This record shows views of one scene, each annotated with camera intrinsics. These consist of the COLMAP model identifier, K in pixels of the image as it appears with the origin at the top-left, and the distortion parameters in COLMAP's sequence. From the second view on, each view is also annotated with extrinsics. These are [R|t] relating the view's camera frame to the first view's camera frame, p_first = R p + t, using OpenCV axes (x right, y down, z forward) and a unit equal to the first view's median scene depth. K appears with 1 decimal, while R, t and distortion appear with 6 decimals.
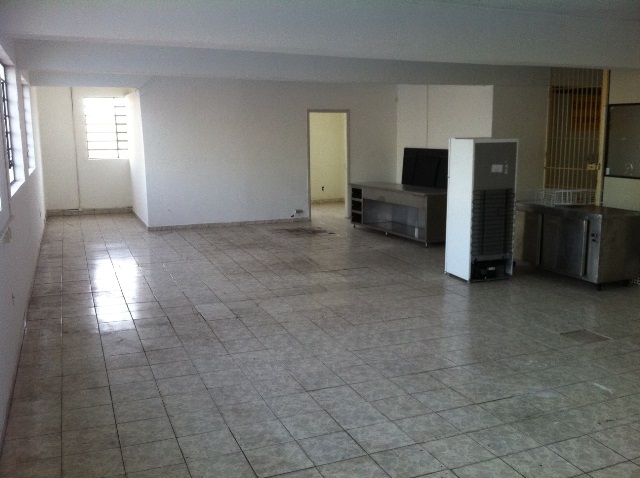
lens RADIAL K [[617.7, 0, 328.6], [0, 617.7, 243.7], [0, 0, 1]] dist [0.081118, -0.291708]
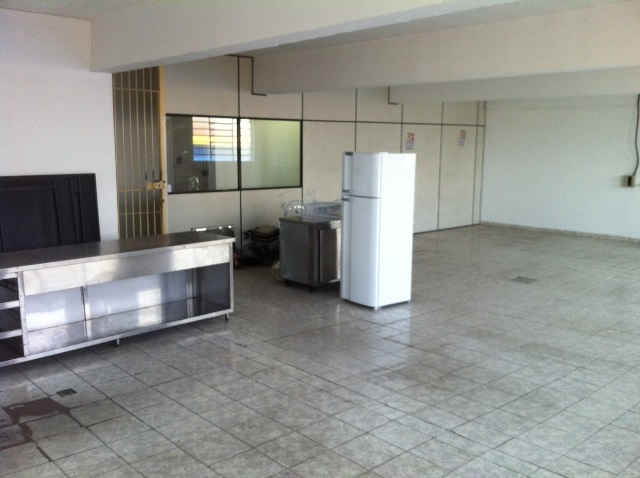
lens RADIAL K [[617.7, 0, 328.6], [0, 617.7, 243.7], [0, 0, 1]] dist [0.081118, -0.291708]
pose [[-0.338865, -0.147642, 0.929178, -0.665246], [0.164606, 0.963074, 0.213058, -0.272405], [-0.926324, 0.225147, -0.302049, 1.512795]]
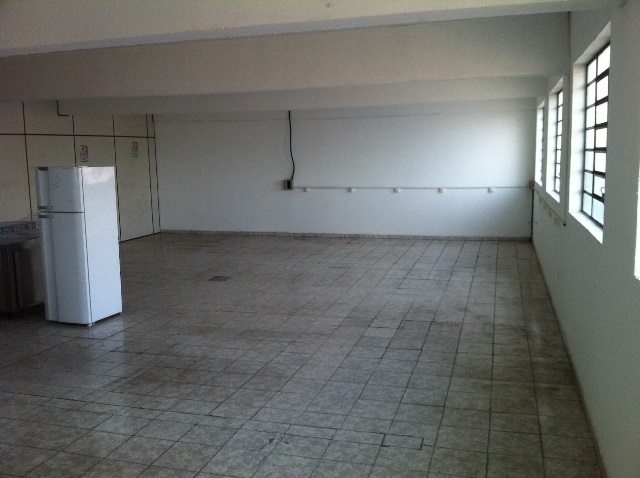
lens RADIAL K [[617.7, 0, 328.6], [0, 617.7, 243.7], [0, 0, 1]] dist [0.081118, -0.291708]
pose [[-0.783616, -0.075845, 0.616598, -0.672066], [0.129217, 0.950914, 0.281185, -0.295730], [-0.607658, 0.300016, -0.735351, 1.615915]]
